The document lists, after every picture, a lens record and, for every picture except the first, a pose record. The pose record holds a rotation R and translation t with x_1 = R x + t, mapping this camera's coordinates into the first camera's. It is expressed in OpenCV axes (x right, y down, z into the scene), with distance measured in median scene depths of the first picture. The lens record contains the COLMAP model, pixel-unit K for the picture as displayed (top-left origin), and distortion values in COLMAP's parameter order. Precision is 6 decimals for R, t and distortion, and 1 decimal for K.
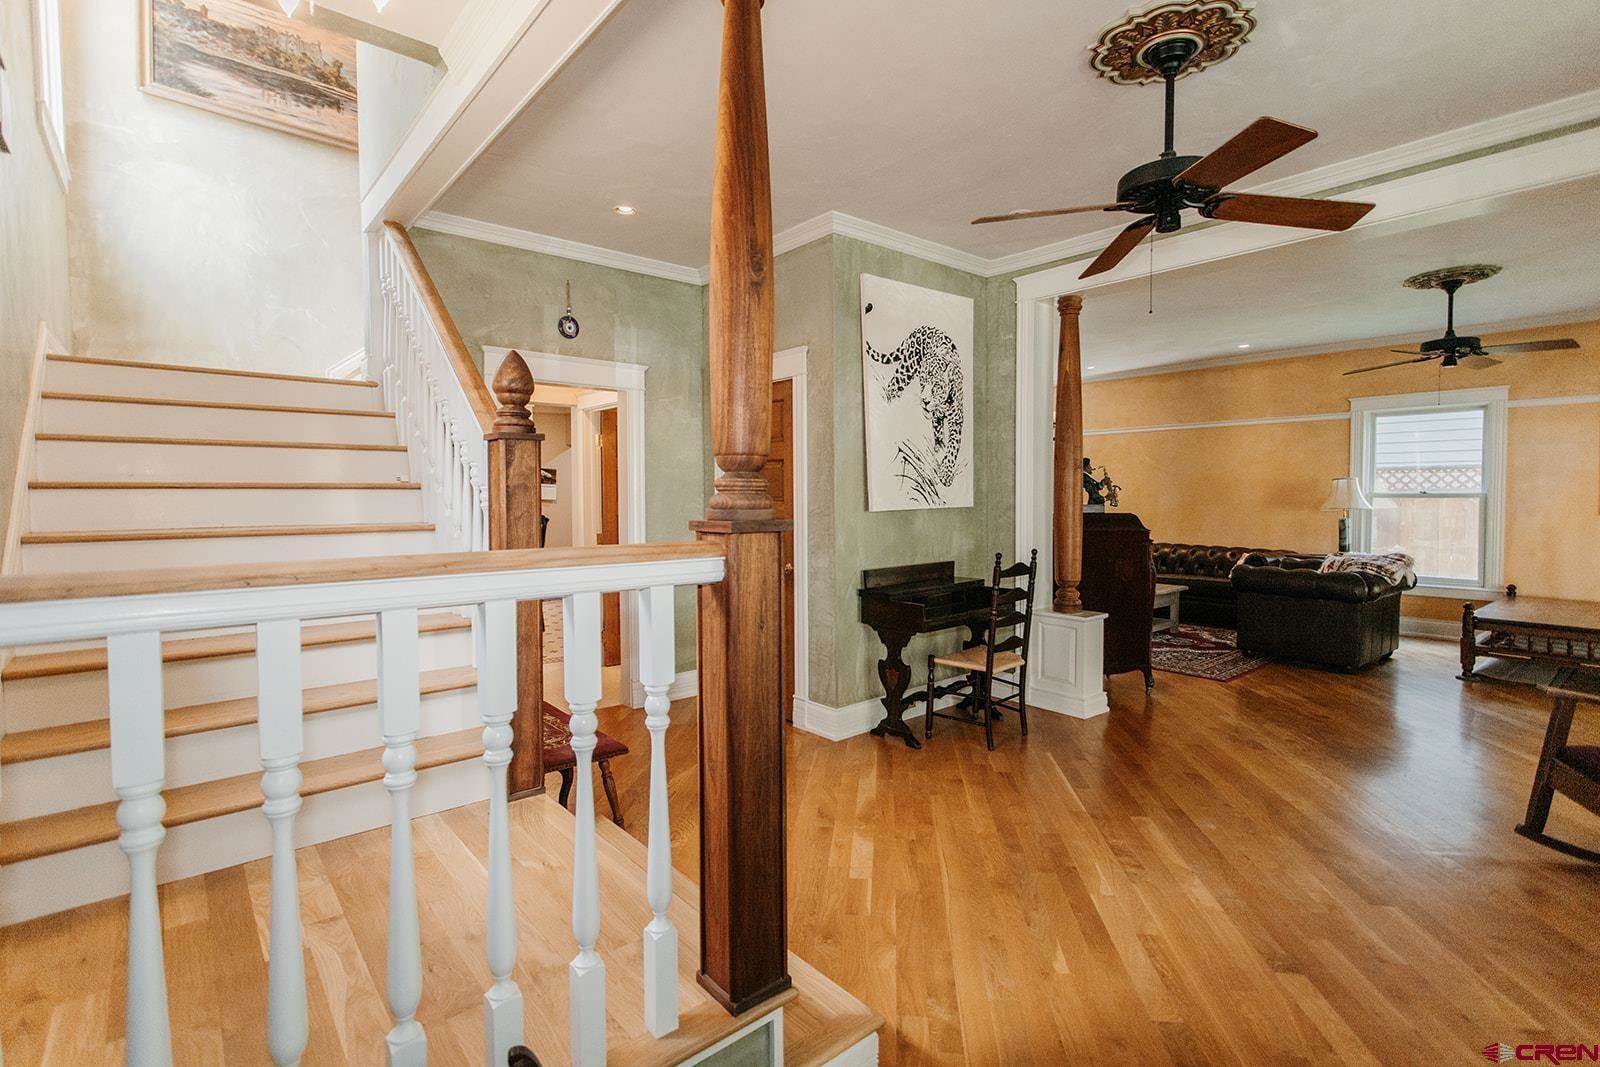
lens RADIAL K [[756.7, 0, 804.5], [0, 756.7, 528.8], [0, 0, 1]] dist [0.004141, 0.001047]
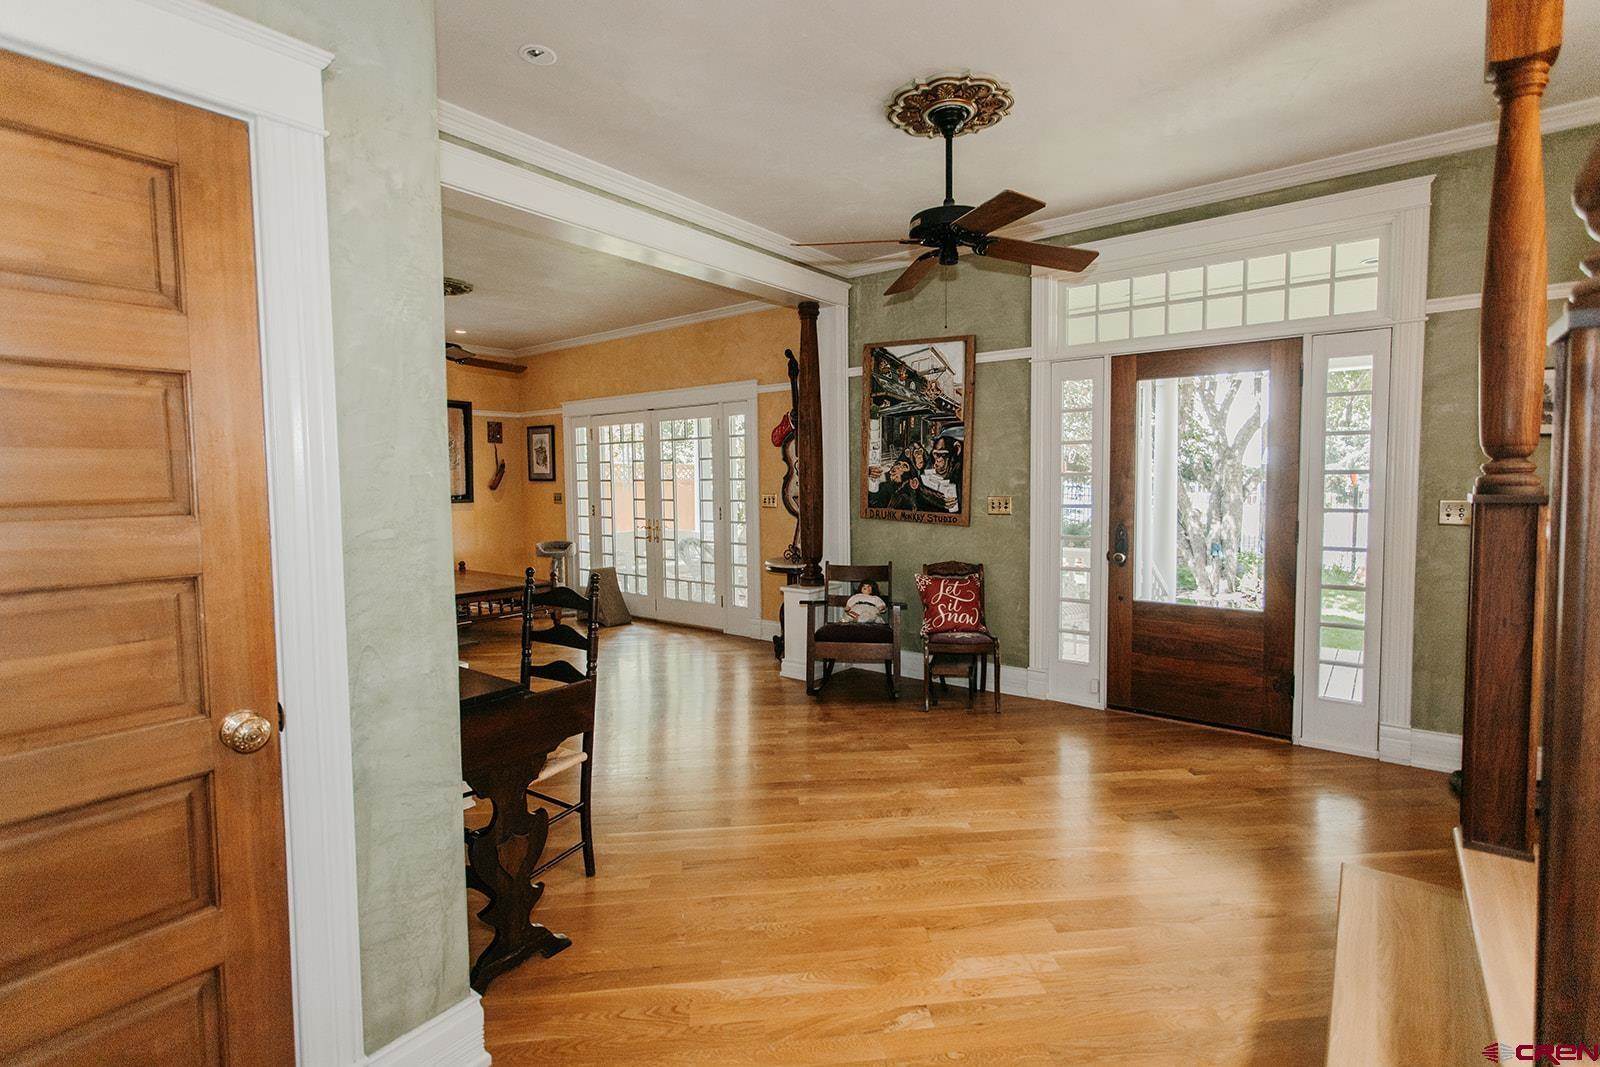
lens RADIAL K [[756.7, 0, 797.7], [0, 756.7, 523.7], [0, 0, 1]] dist [0.004141, 0.001047]
pose [[-0.215137, -0.047341, 0.975436, -0.581808], [0.057728, 0.996461, 0.061094, -0.056379], [-0.974876, 0.069453, -0.211643, 1.307598]]
